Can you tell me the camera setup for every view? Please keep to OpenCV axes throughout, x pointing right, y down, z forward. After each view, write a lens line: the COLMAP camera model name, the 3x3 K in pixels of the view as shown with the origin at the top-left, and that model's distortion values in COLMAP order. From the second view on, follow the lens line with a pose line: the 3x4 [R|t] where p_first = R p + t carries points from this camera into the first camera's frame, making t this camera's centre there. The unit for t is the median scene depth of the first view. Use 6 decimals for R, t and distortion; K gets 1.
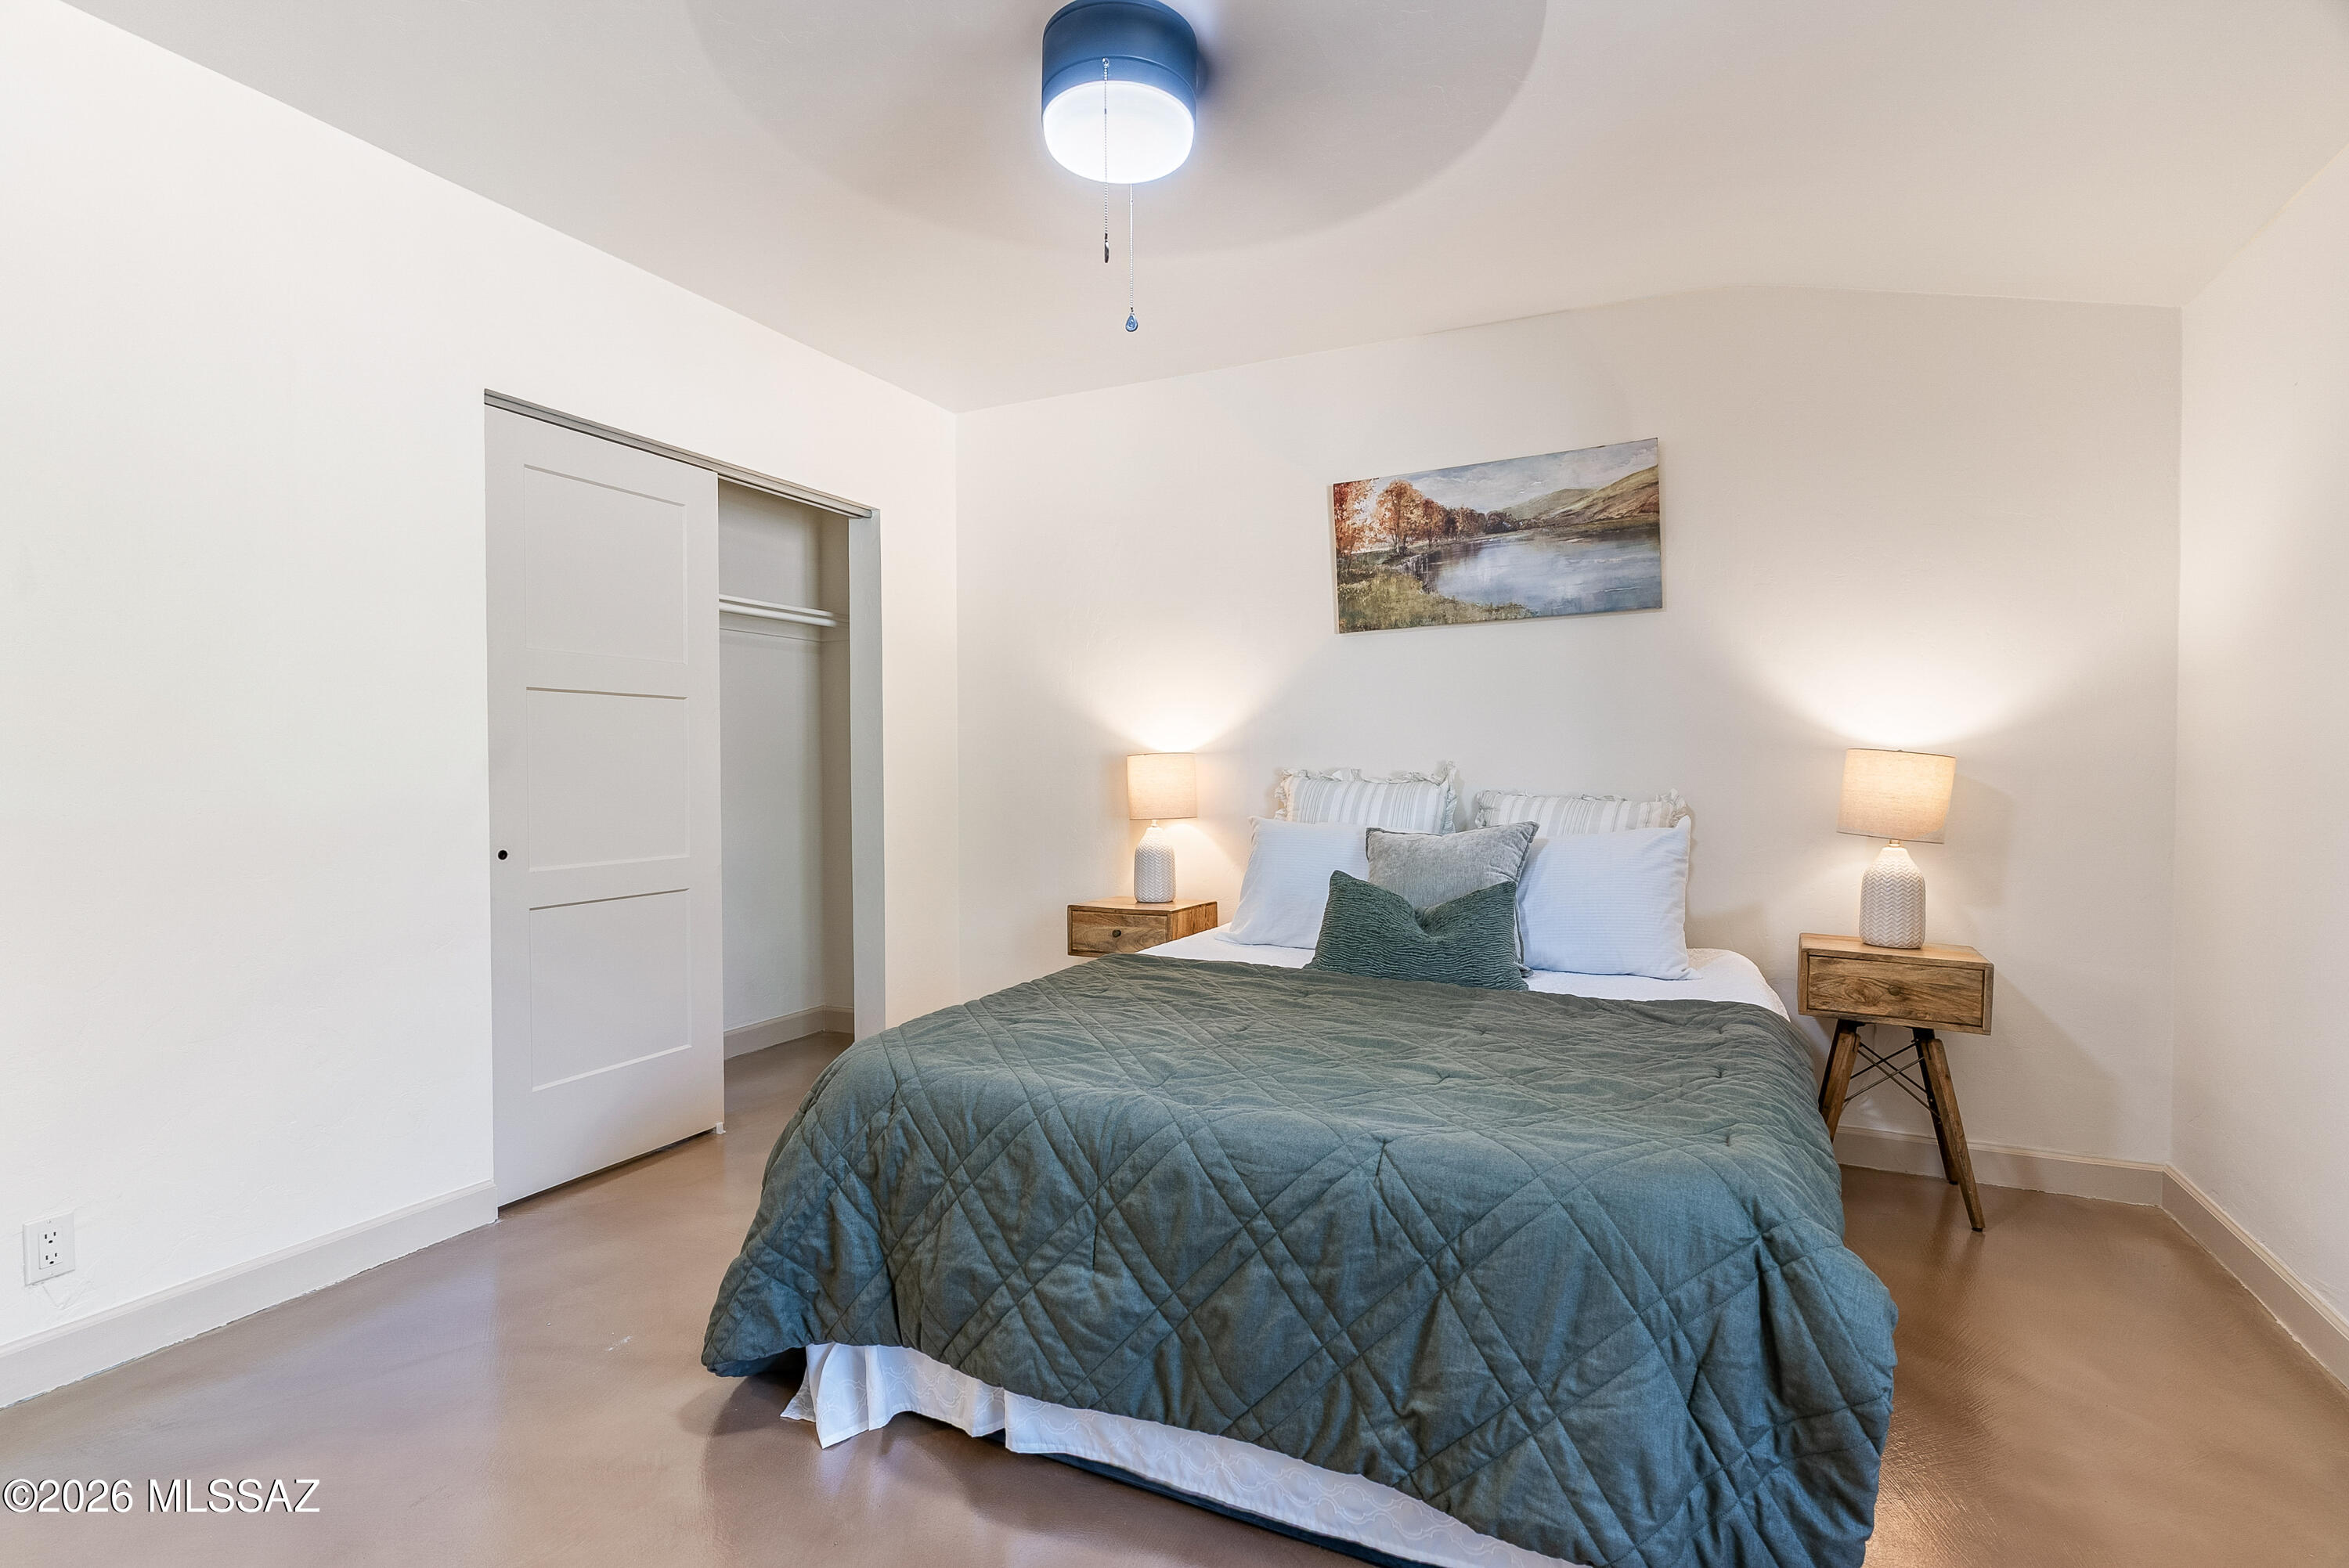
lens RADIAL K [[1154.3, 0, 1173.0], [0, 1154.3, 786.4], [0, 0, 1]] dist [0.005941, -0.000603]
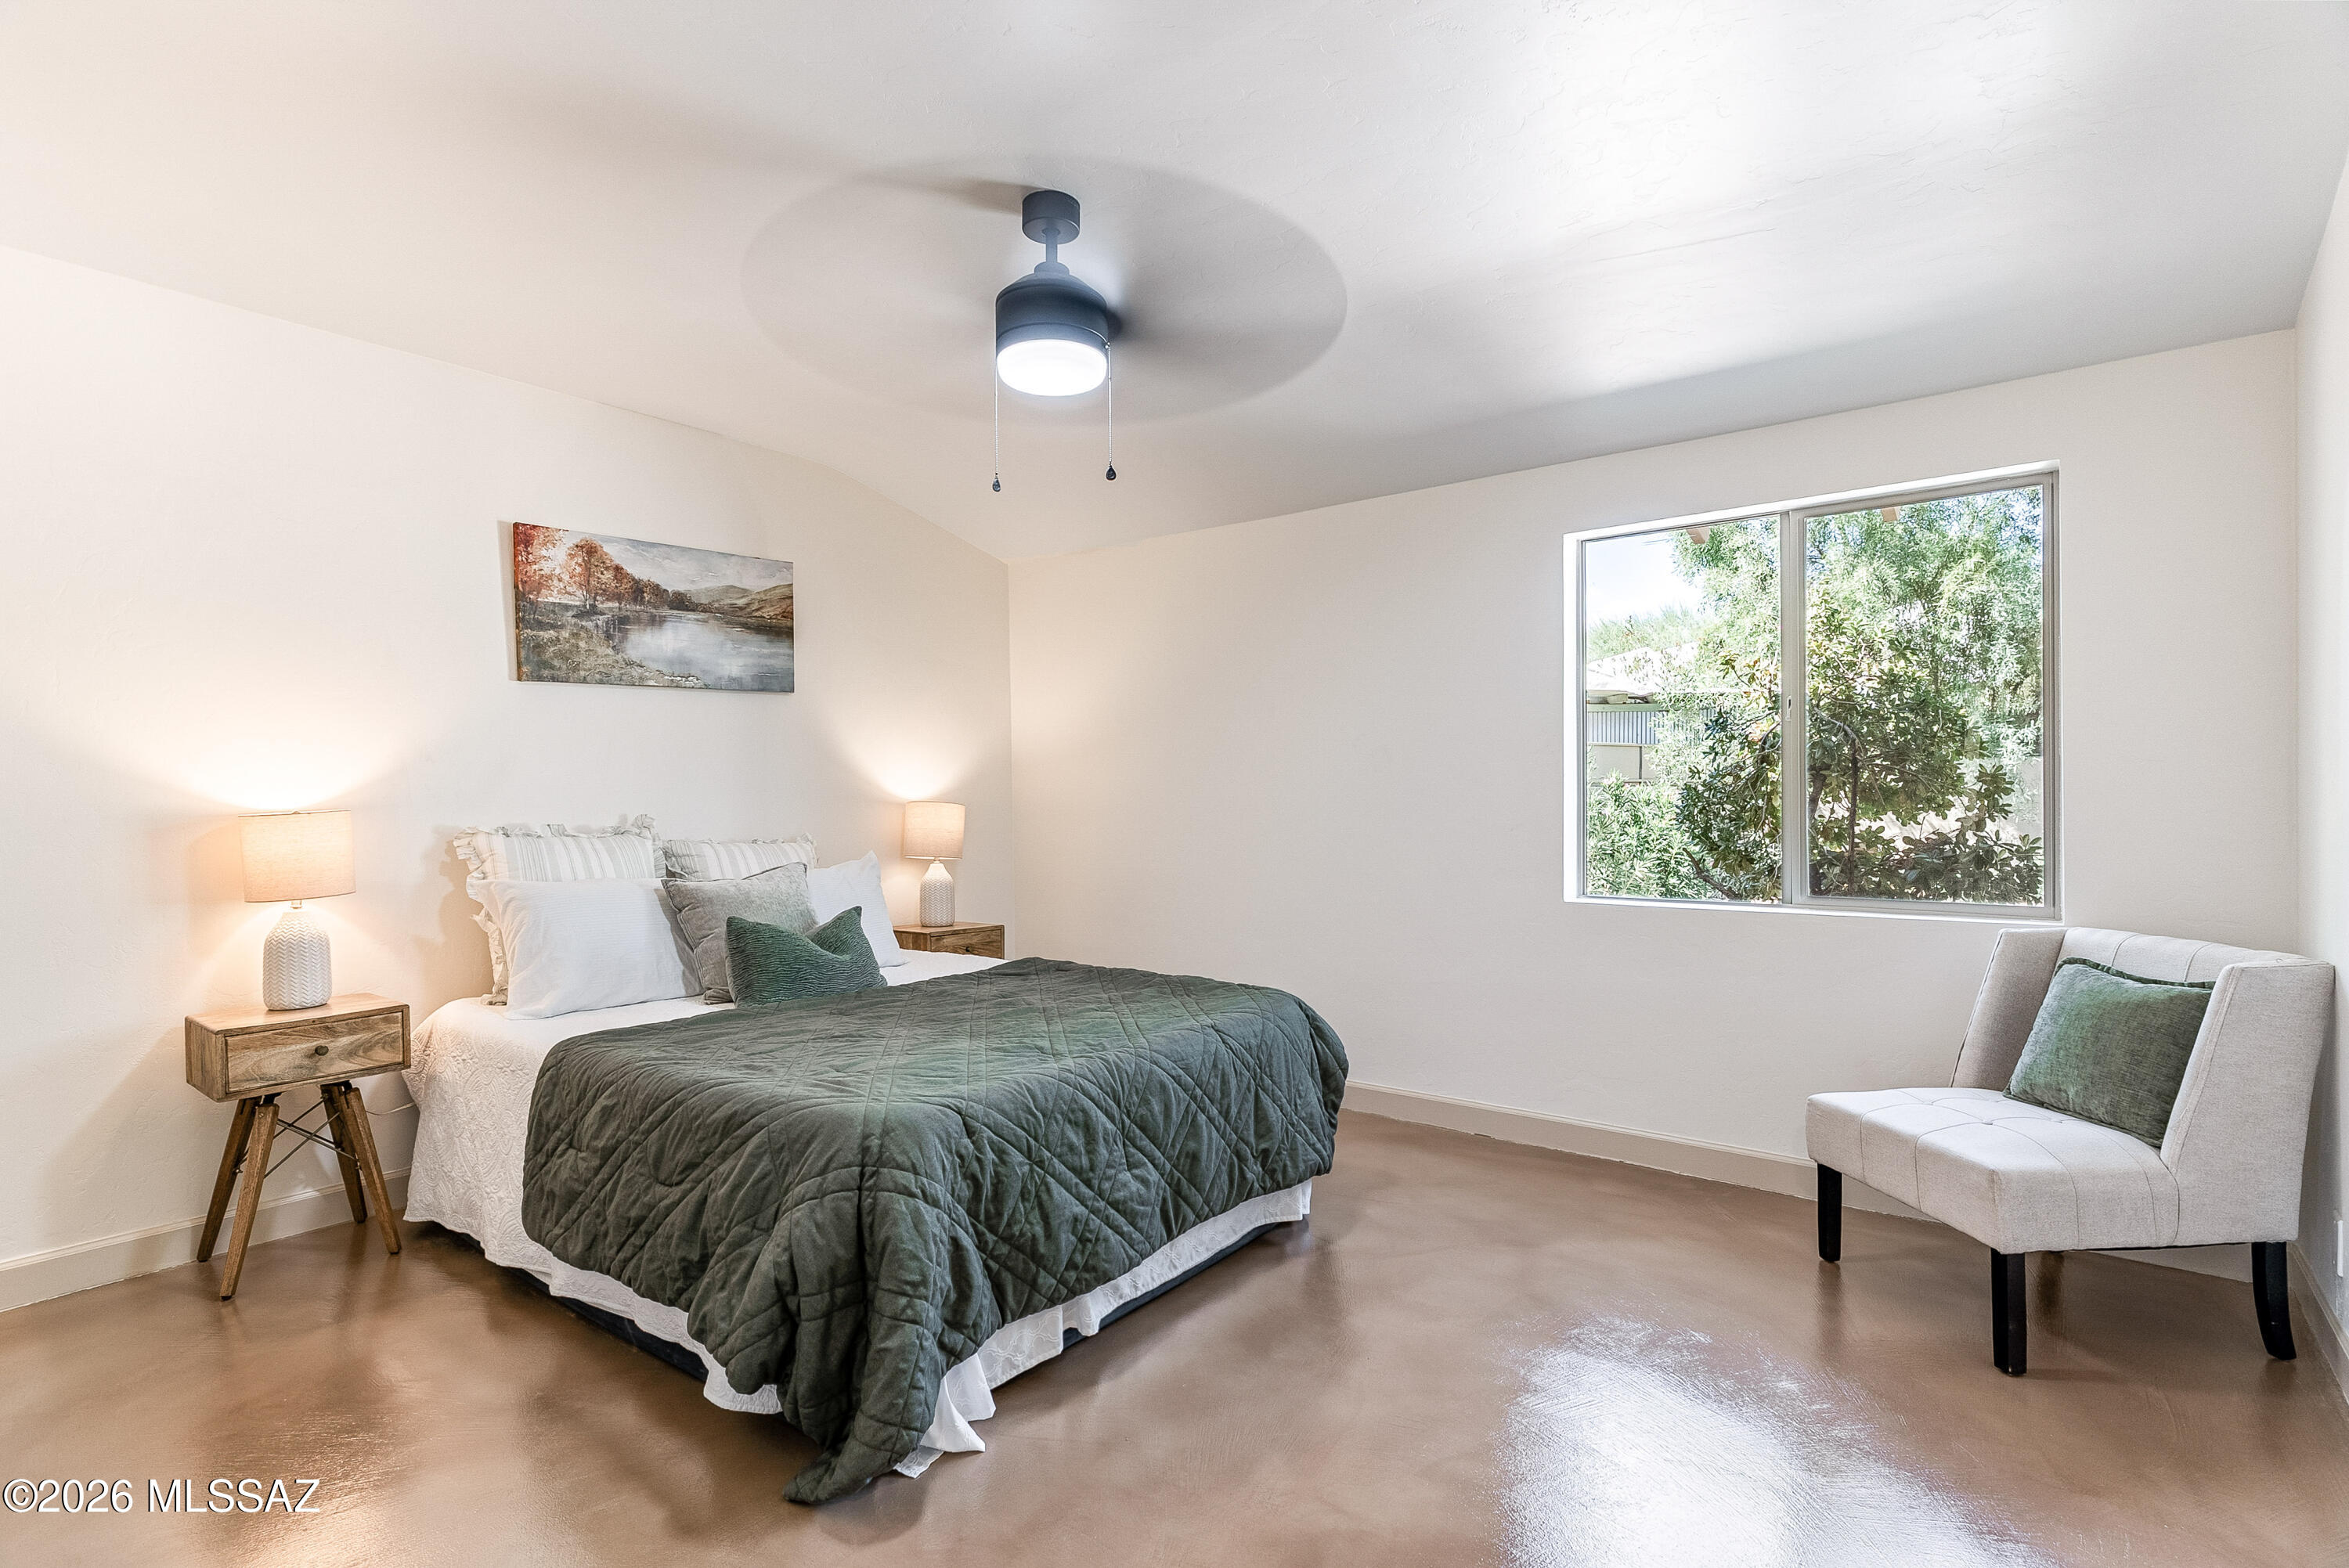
lens RADIAL K [[1154.3, 0, 1177.9], [0, 1154.3, 785.8], [0, 0, 1]] dist [0.005941, -0.000603]
pose [[0.186780, 0.004619, 0.982391, -0.720525], [0.027601, 0.999570, -0.009947, -0.024119], [-0.982014, 0.028973, 0.186572, 0.316270]]
